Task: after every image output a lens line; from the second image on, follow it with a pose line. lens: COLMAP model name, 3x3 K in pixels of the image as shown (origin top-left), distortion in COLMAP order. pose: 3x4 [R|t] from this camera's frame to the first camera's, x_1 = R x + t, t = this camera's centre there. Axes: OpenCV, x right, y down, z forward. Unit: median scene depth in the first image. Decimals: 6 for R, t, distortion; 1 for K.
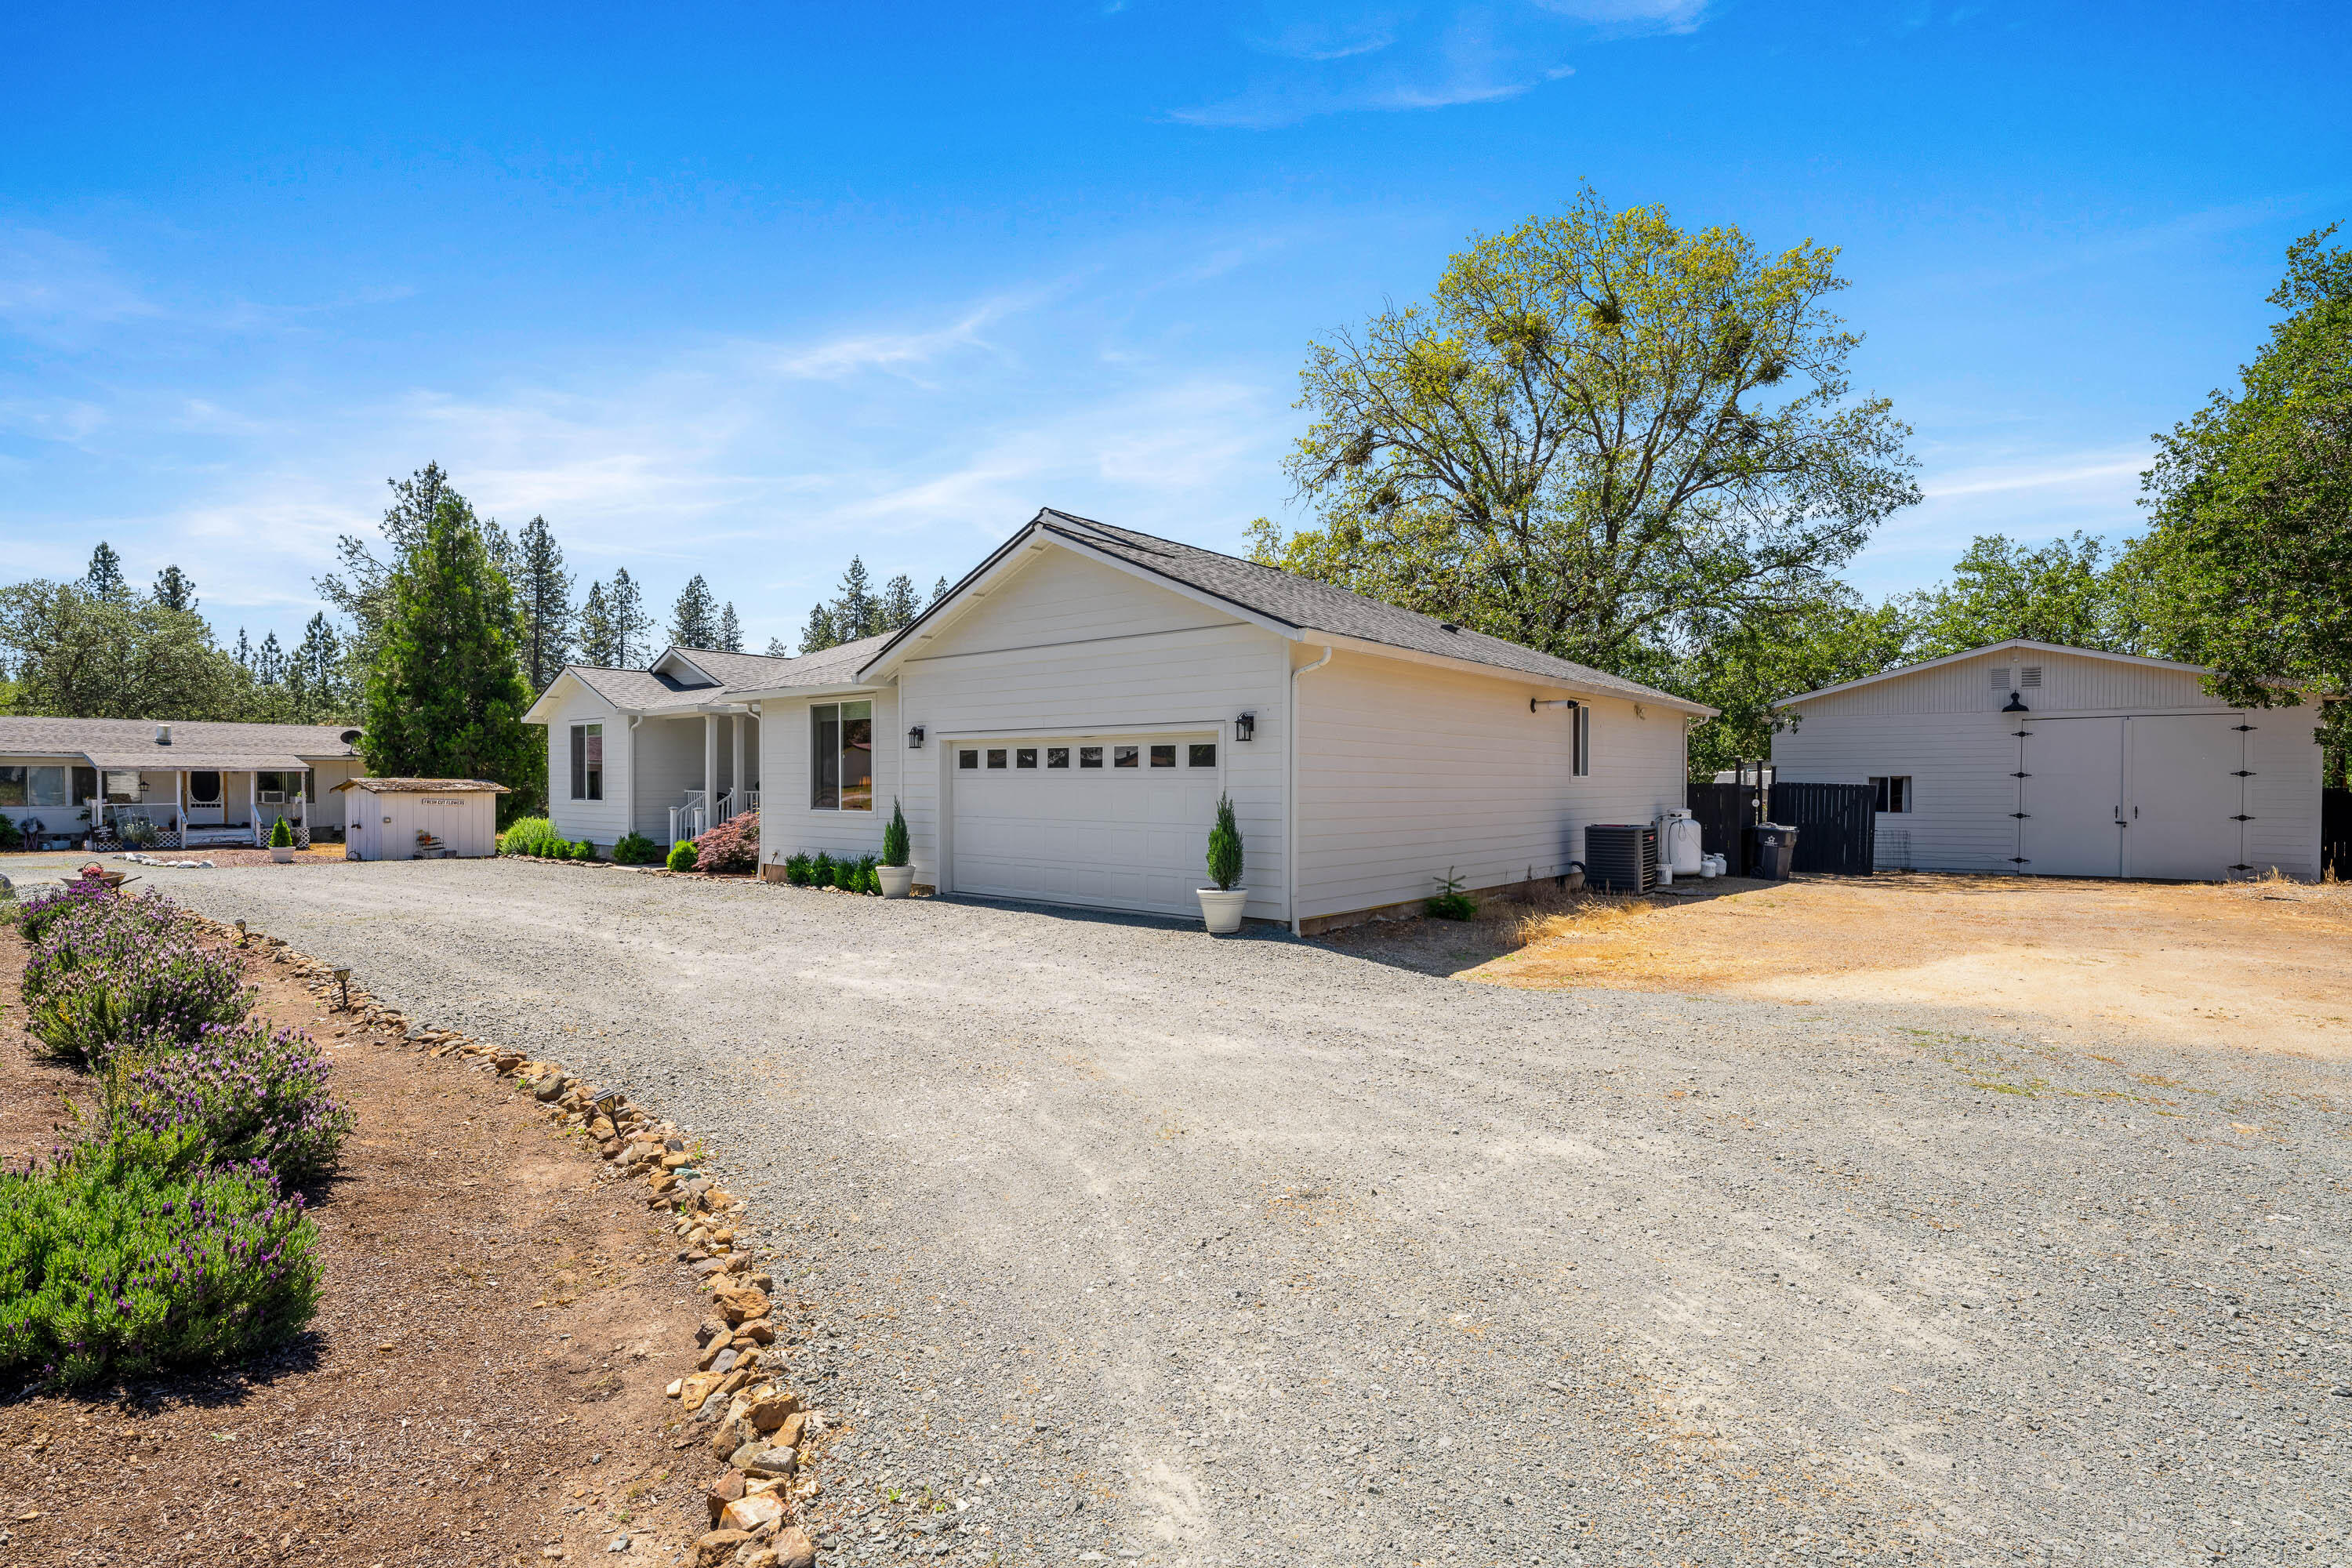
lens RADIAL K [[1121.3, 0, 1176.0], [0, 1121.3, 784.0], [0, 0, 1]] dist [-0.000938, -0.000017]
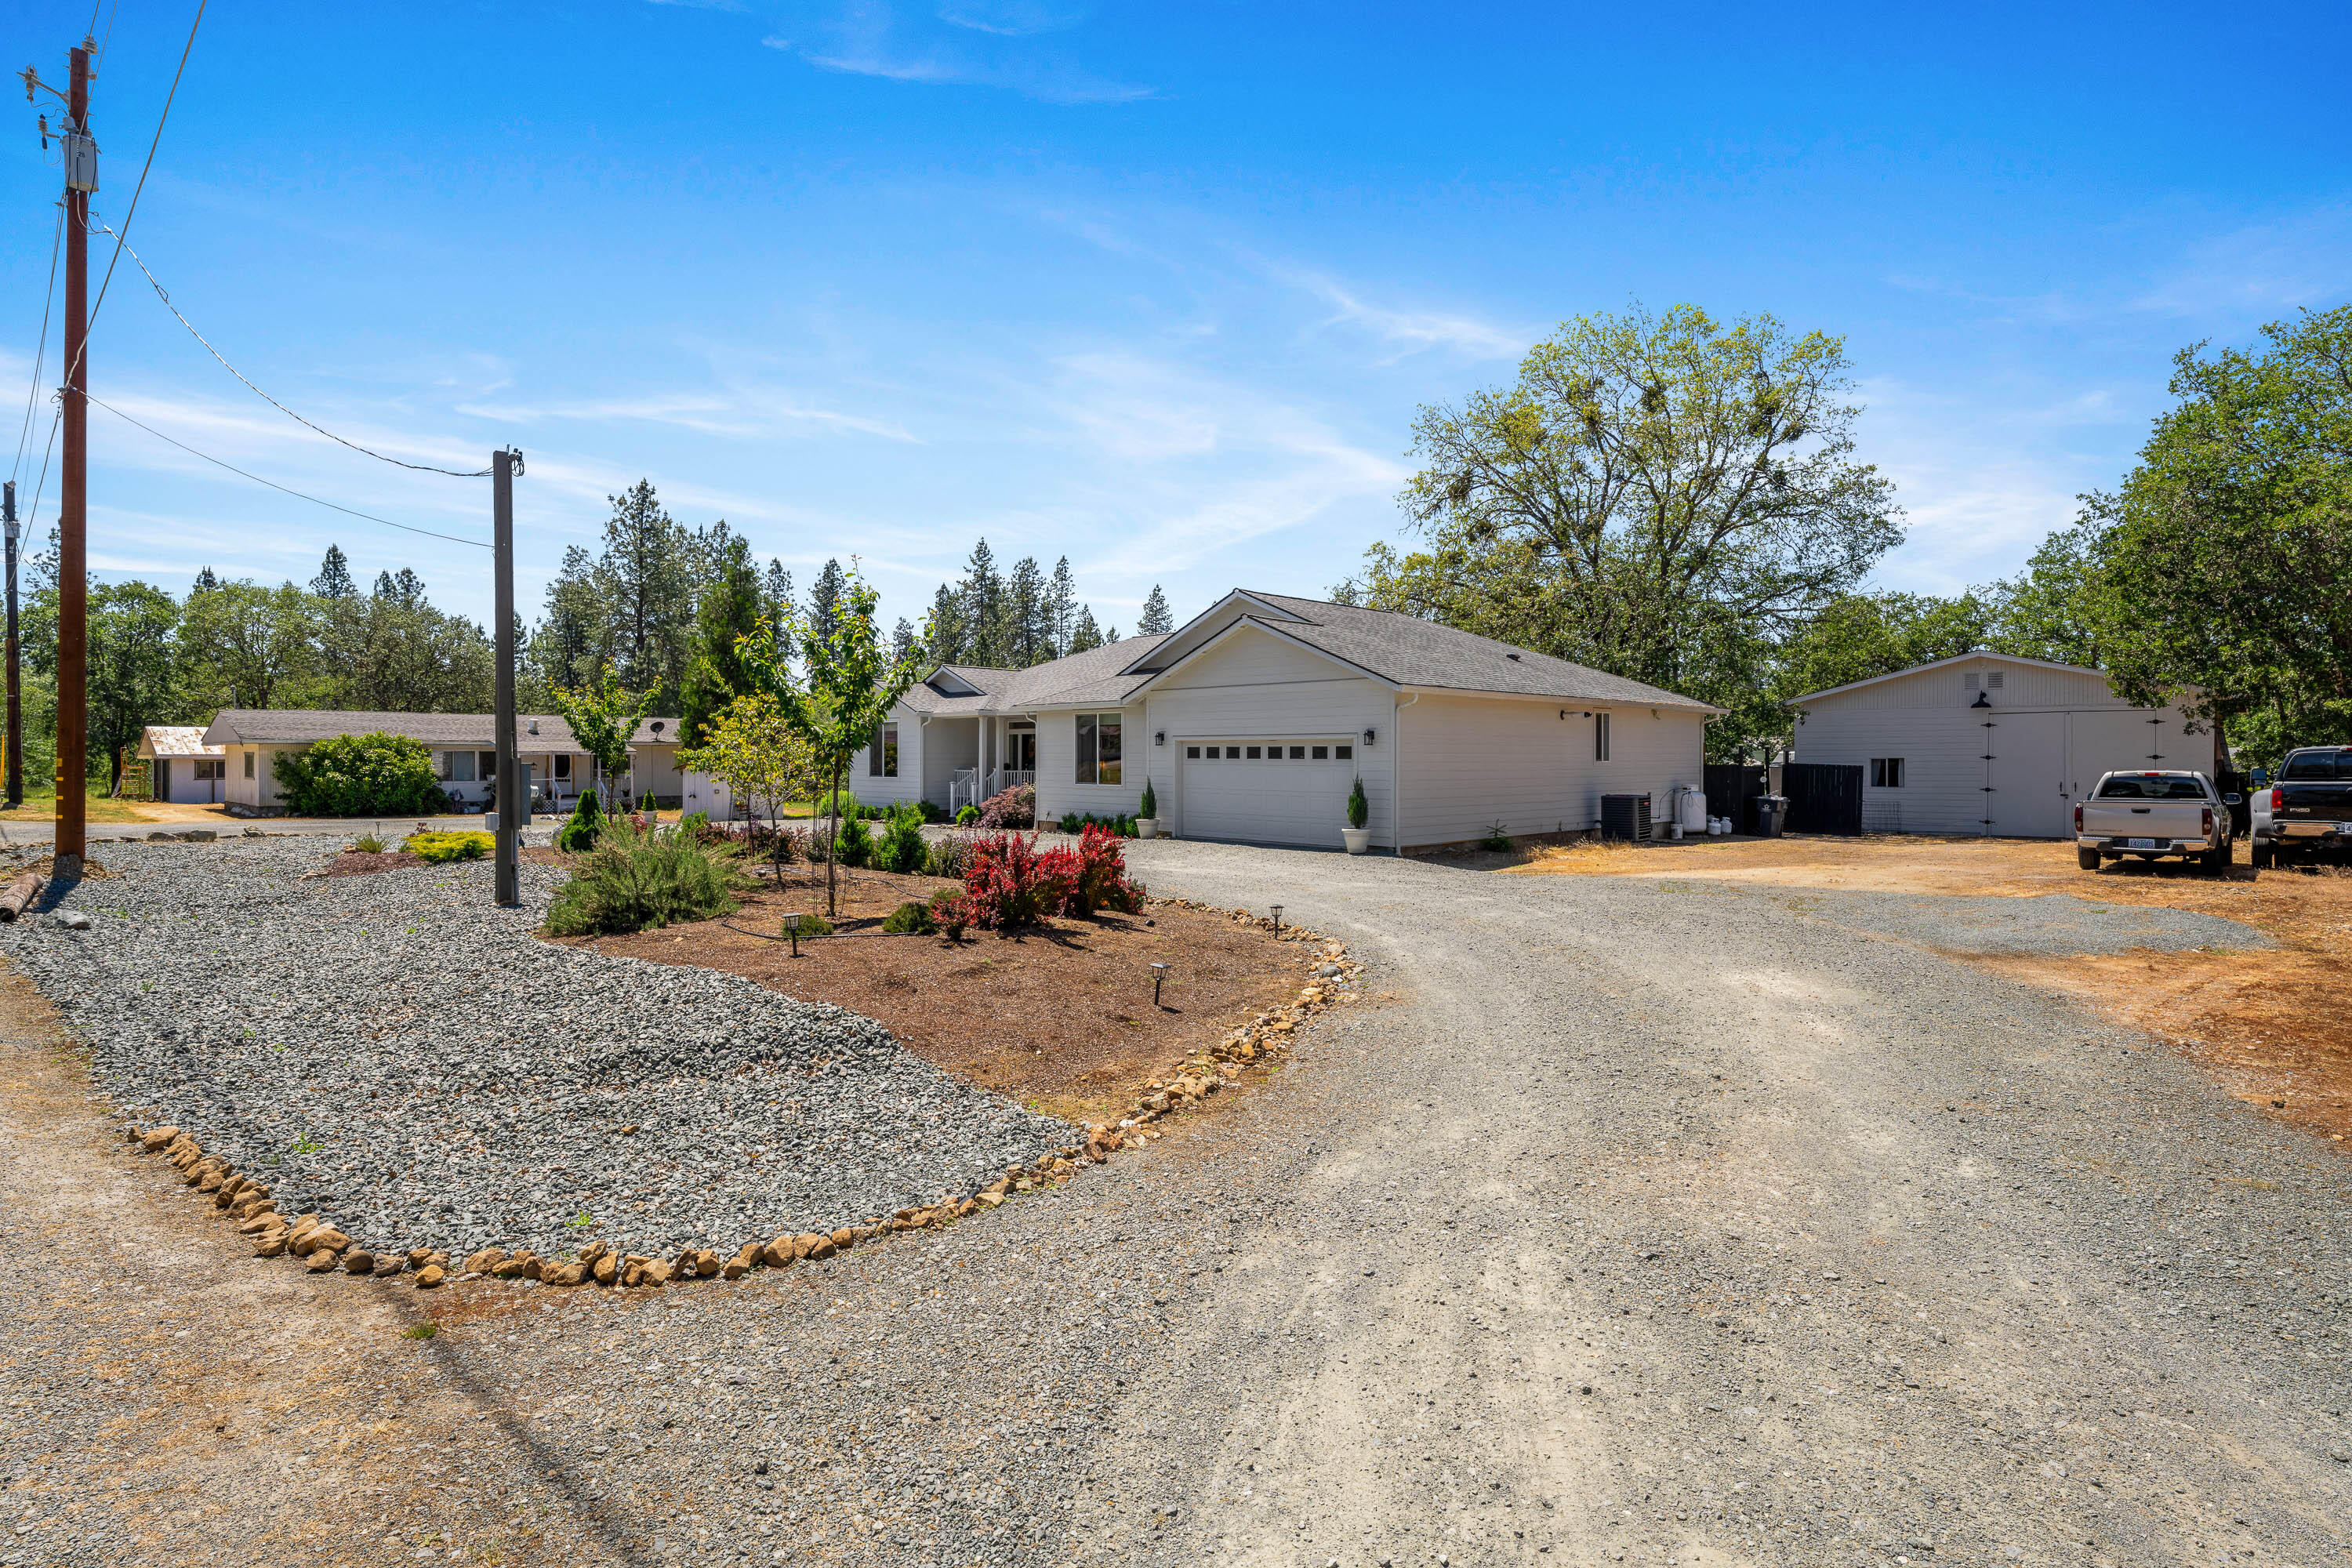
lens RADIAL K [[1125.2, 0, 1176.6], [0, 1125.2, 757.9], [0, 0, 1]] dist [-0.009012, -0.000347]
pose [[0.994677, -0.001346, -0.103030, -0.023491], [0.001258, 0.999999, -0.000926, -0.006923], [0.103031, 0.000792, 0.994678, -0.324155]]
